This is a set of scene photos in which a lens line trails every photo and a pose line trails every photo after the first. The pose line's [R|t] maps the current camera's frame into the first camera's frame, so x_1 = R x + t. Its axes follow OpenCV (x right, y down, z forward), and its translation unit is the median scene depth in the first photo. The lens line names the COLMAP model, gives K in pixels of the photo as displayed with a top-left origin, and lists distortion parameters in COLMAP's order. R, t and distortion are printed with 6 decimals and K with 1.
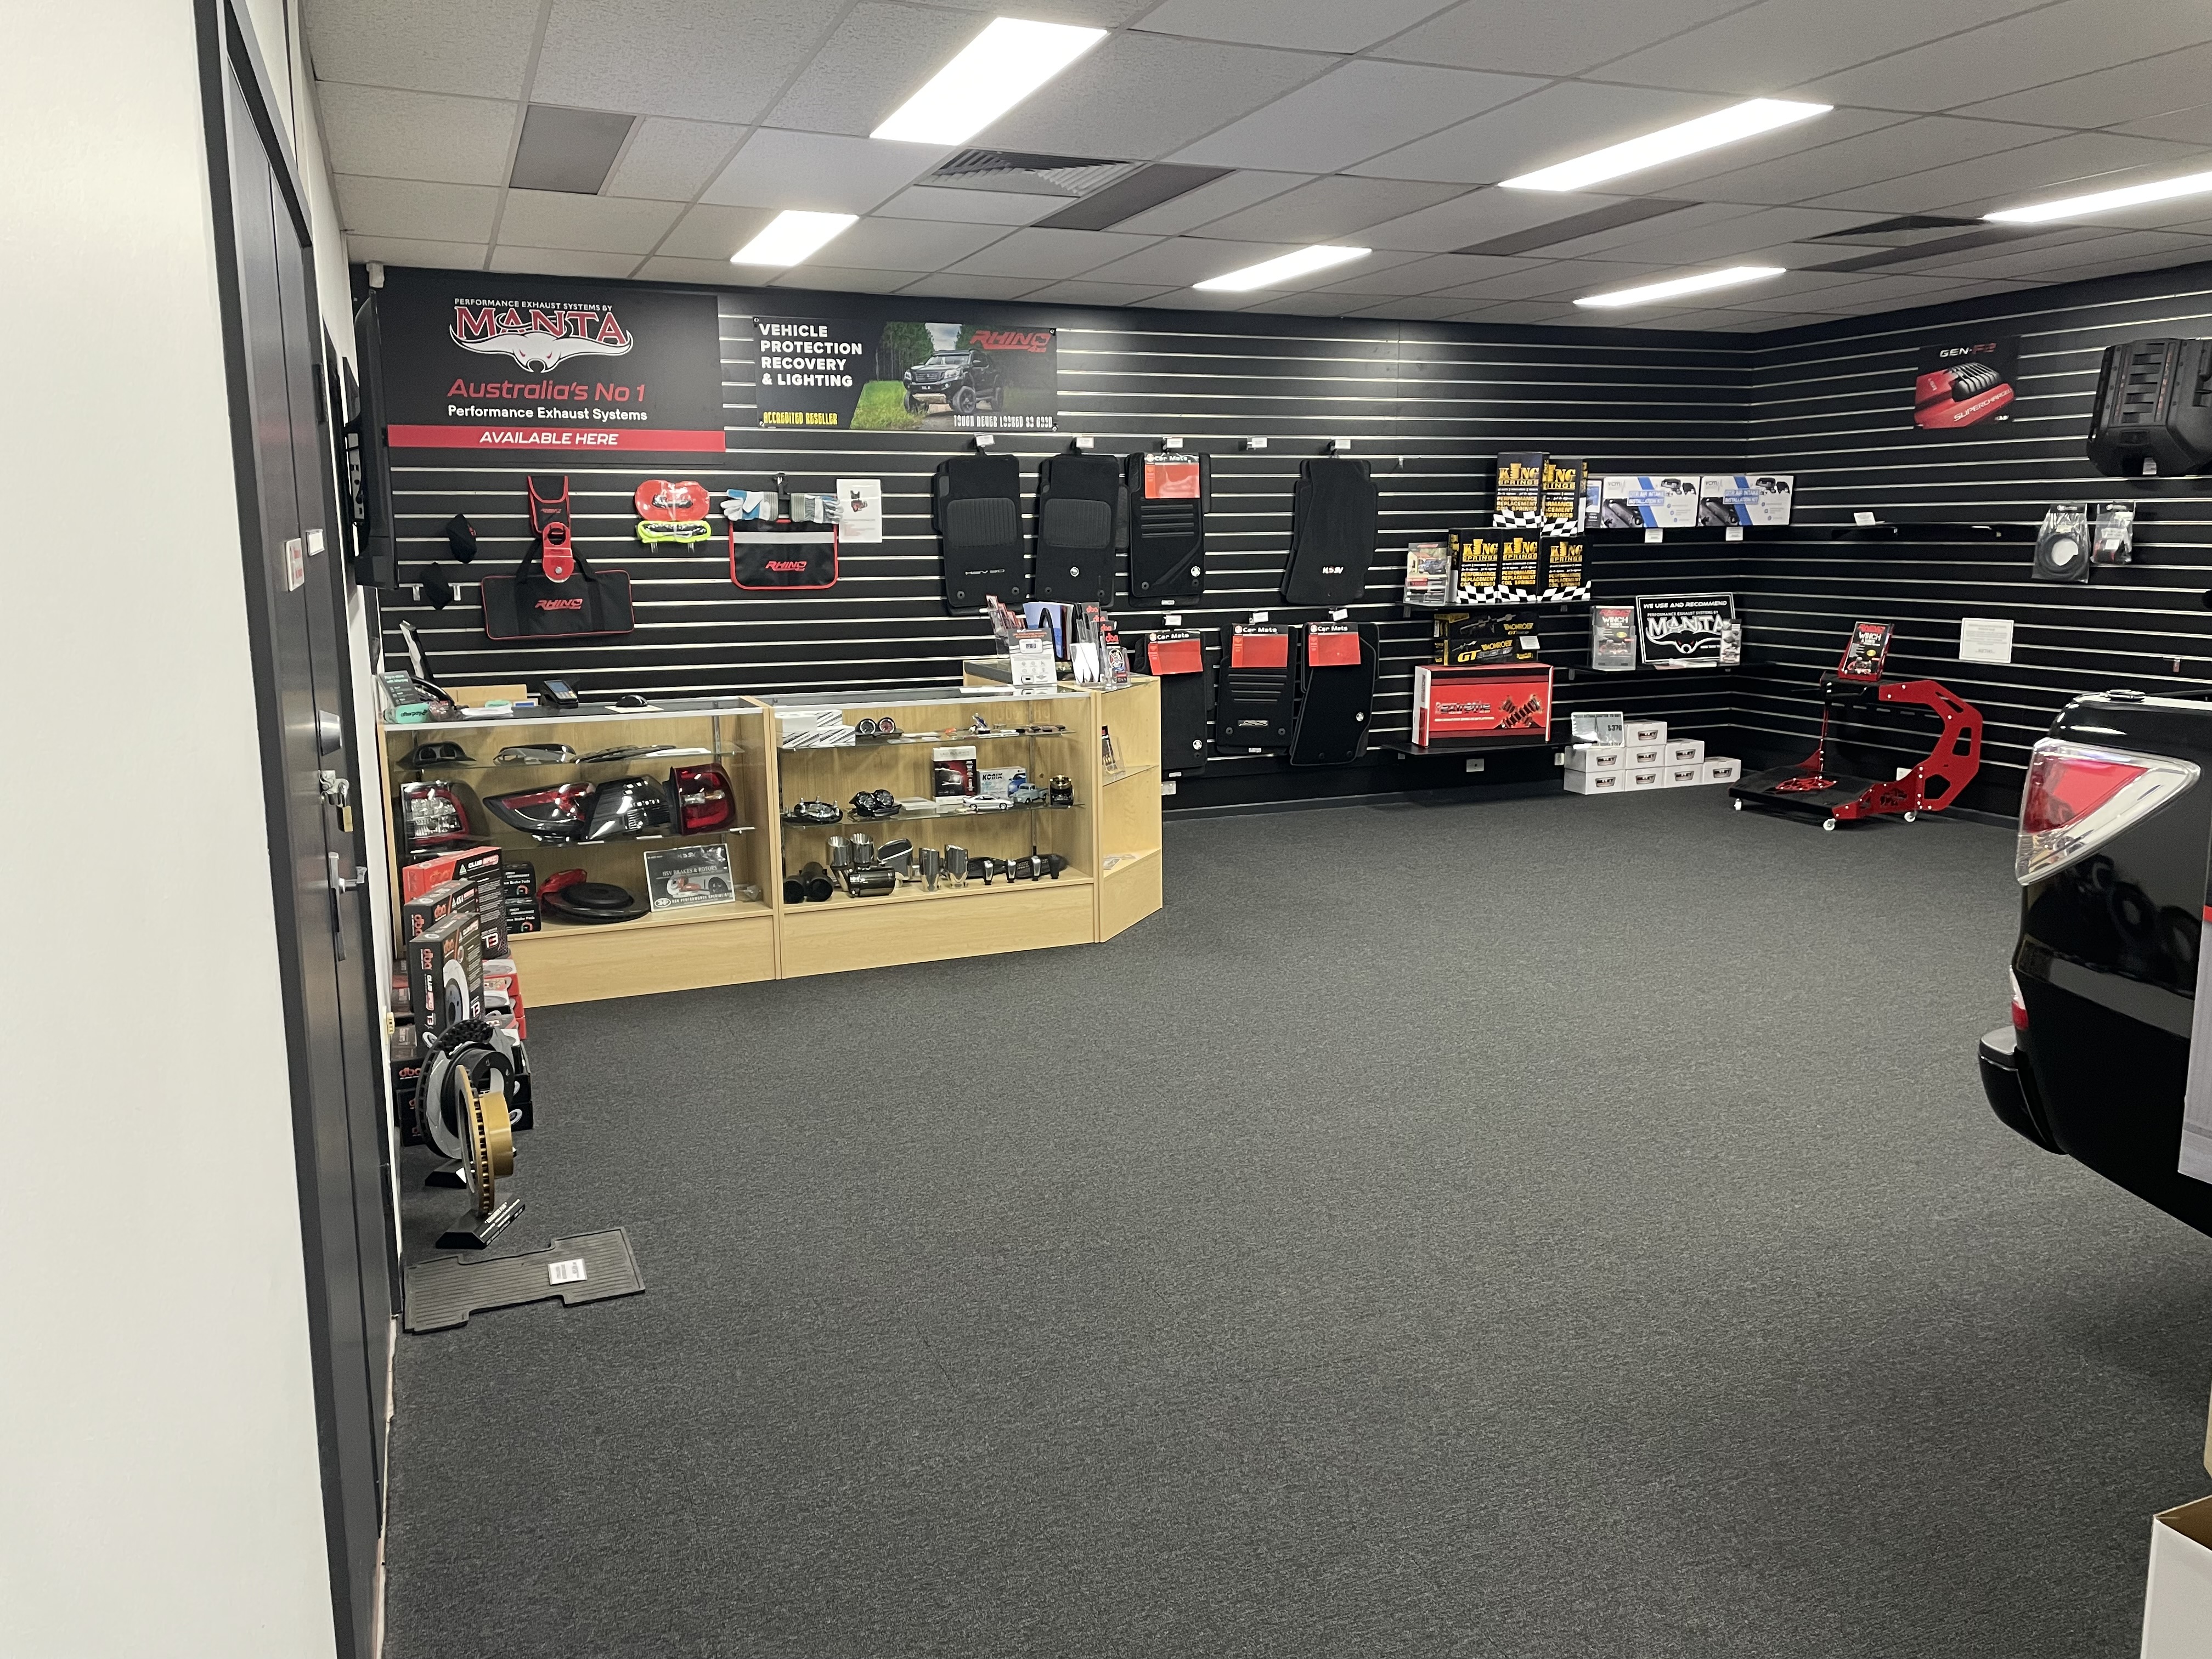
lens RADIAL K [[1662.5, 0, 1106.1], [0, 1662.5, 825.9], [0, 0, 1]] dist [0.042469, -0.075465]
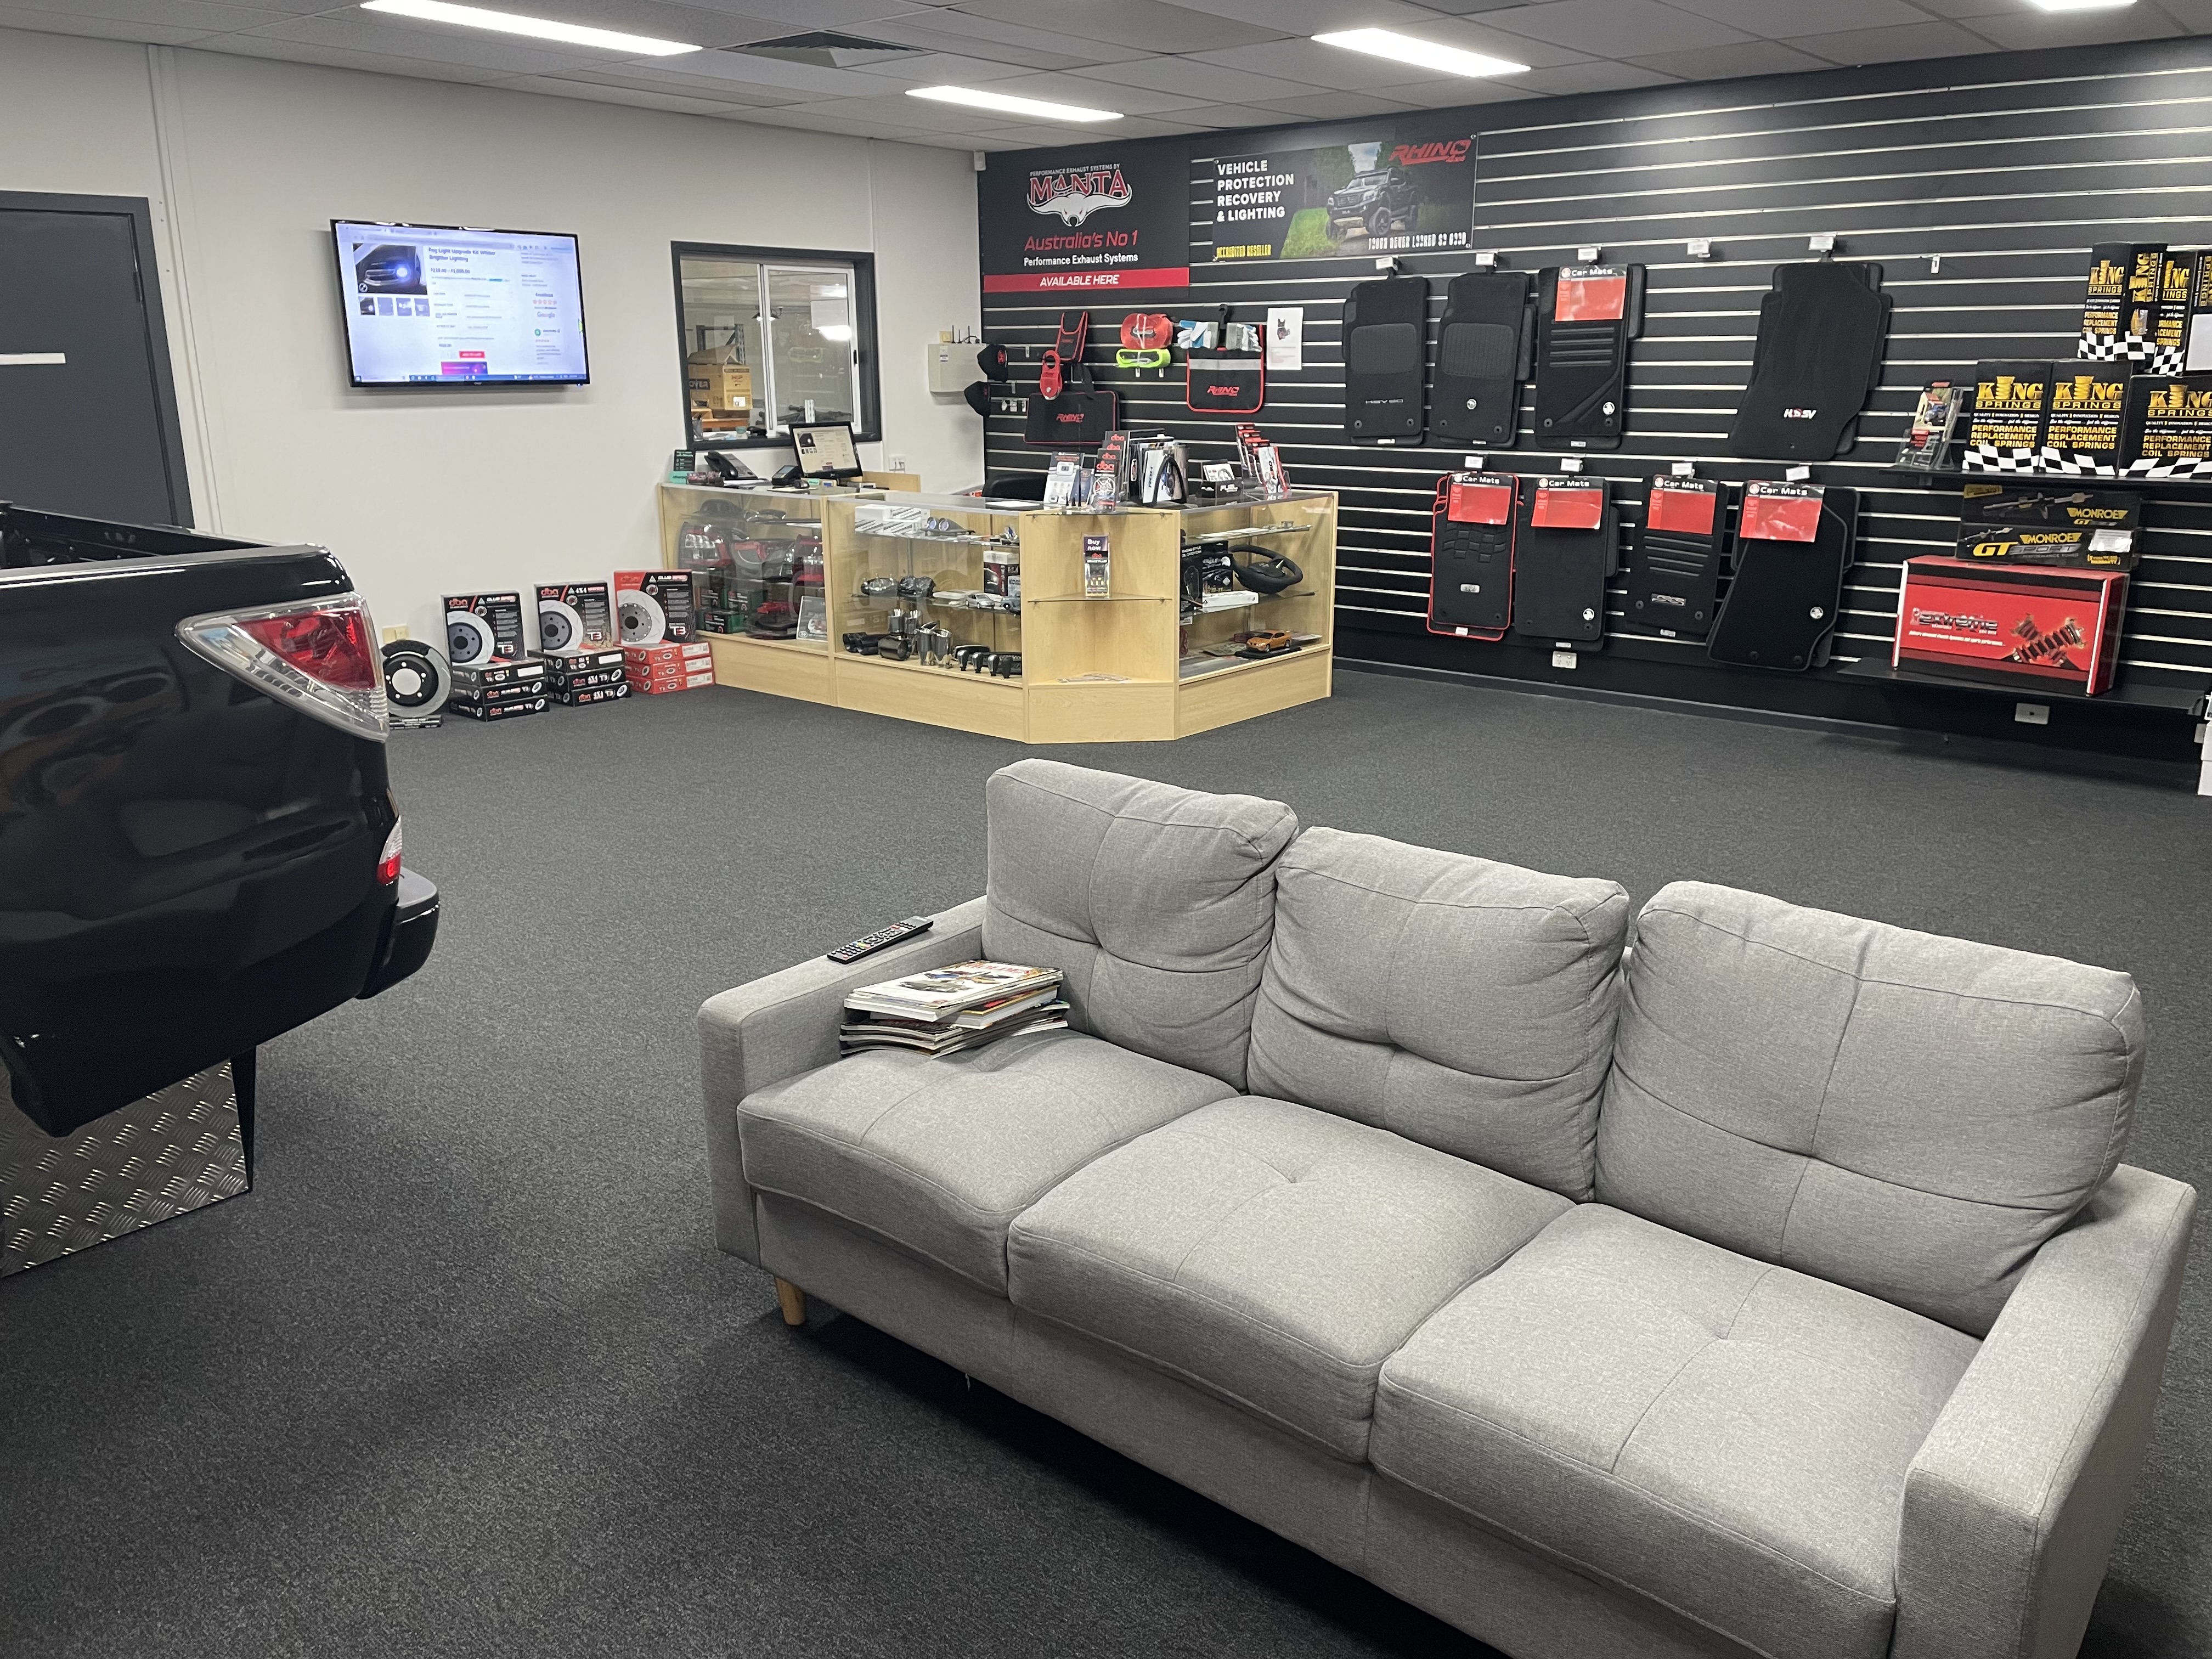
lens RADIAL K [[1662.5, 0, 1095.5], [0, 1662.5, 834.8], [0, 0, 1]] dist [0.042469, -0.075465]
pose [[0.451424, 0.252739, -0.855768, 0.753353], [-0.156375, 0.966614, 0.202987, -0.078542], [0.878501, 0.042188, 0.475875, 0.392719]]
